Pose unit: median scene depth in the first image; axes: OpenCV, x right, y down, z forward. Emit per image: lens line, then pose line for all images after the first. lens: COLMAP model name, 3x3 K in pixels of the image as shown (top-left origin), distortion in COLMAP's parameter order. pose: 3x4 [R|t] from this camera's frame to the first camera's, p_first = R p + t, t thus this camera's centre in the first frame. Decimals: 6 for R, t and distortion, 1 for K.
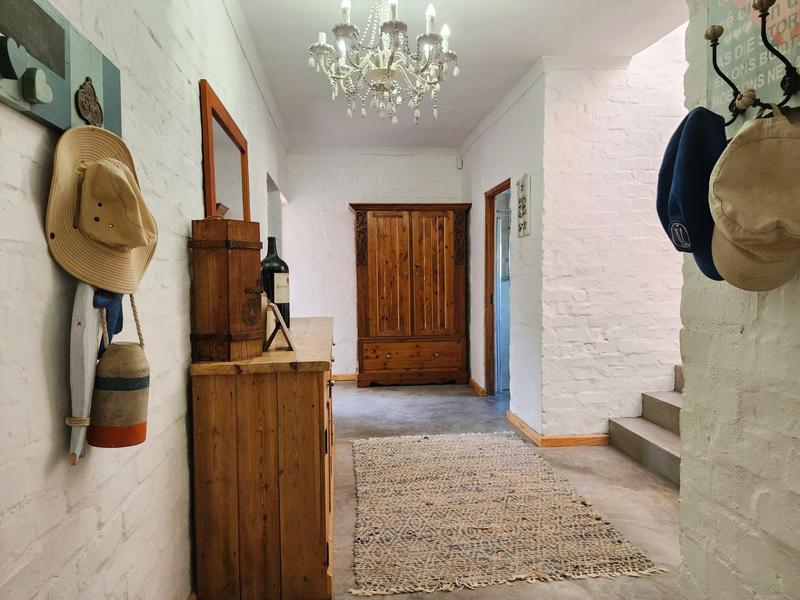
lens RADIAL K [[537.1, 0, 400.0], [0, 537.1, 300.0], [0, 0, 1]] dist [0.075858, -0.061264]
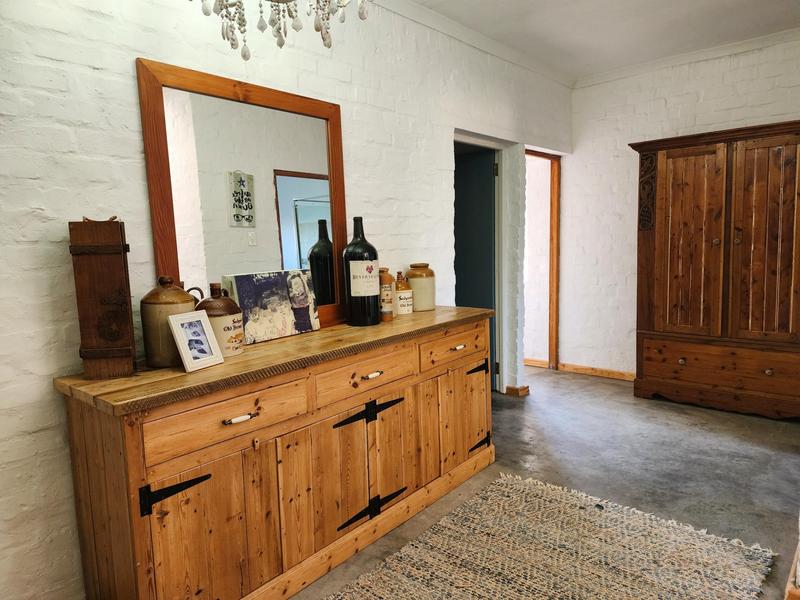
lens RADIAL K [[537.1, 0, 400.0], [0, 537.1, 300.0], [0, 0, 1]] dist [0.075858, -0.061264]
pose [[0.675036, 0.074701, -0.733994, 0.243851], [-0.007098, 0.995472, 0.094785, -0.038235], [0.737751, -0.058774, 0.672510, 0.270200]]
